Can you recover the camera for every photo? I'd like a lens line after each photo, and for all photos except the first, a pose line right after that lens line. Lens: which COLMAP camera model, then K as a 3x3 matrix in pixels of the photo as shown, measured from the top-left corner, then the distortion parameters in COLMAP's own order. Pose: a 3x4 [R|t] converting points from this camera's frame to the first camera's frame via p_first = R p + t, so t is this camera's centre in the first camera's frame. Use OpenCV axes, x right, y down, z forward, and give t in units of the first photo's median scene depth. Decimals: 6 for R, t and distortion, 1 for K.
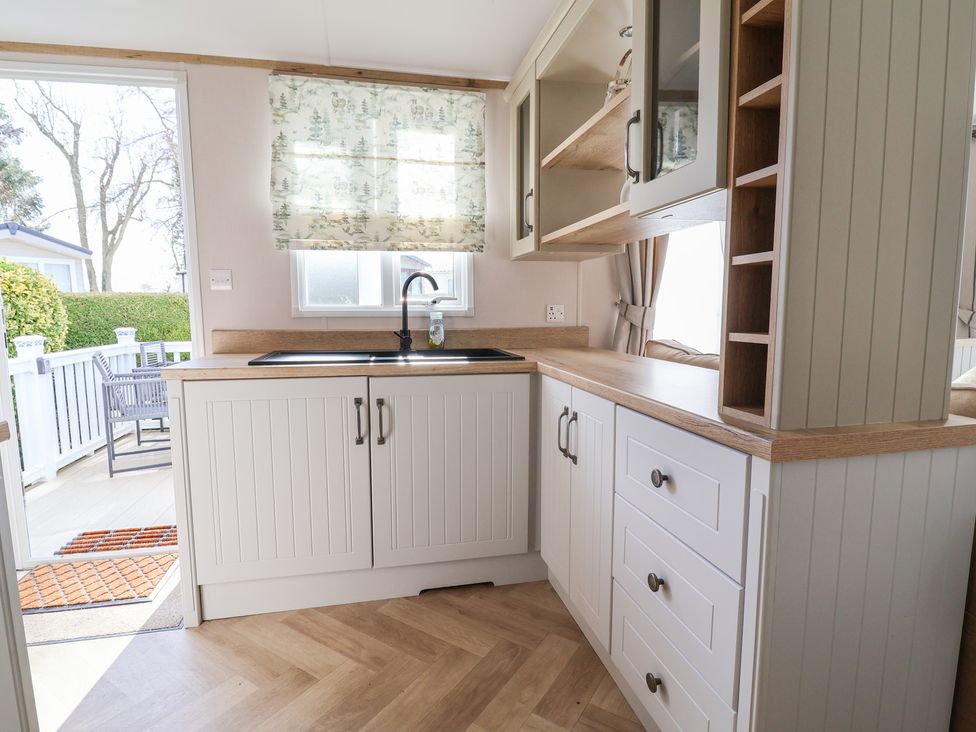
lens RADIAL K [[523.1, 0, 483.8], [0, 523.1, 365.1], [0, 0, 1]] dist [-0.003351, -0.009177]
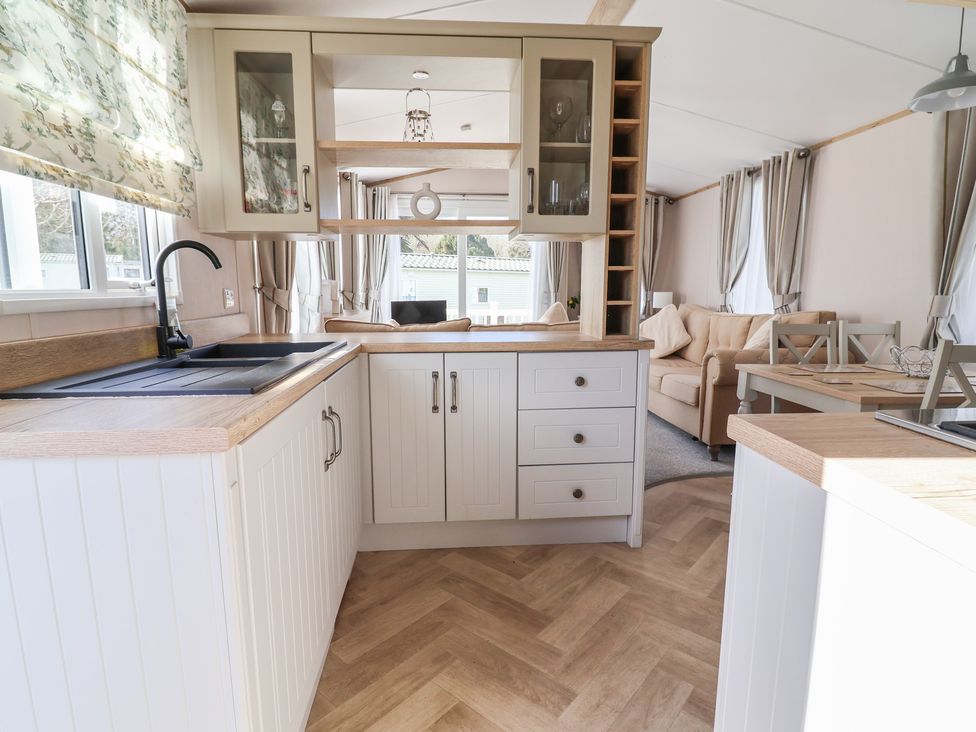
lens RADIAL K [[523.1, 0, 484.1], [0, 523.1, 362.5], [0, 0, 1]] dist [-0.003351, -0.009177]
pose [[0.132983, -0.138857, 0.981343, -0.954170], [0.111797, 0.985920, 0.124355, -0.075612], [-0.984793, 0.093174, 0.146634, 0.653876]]
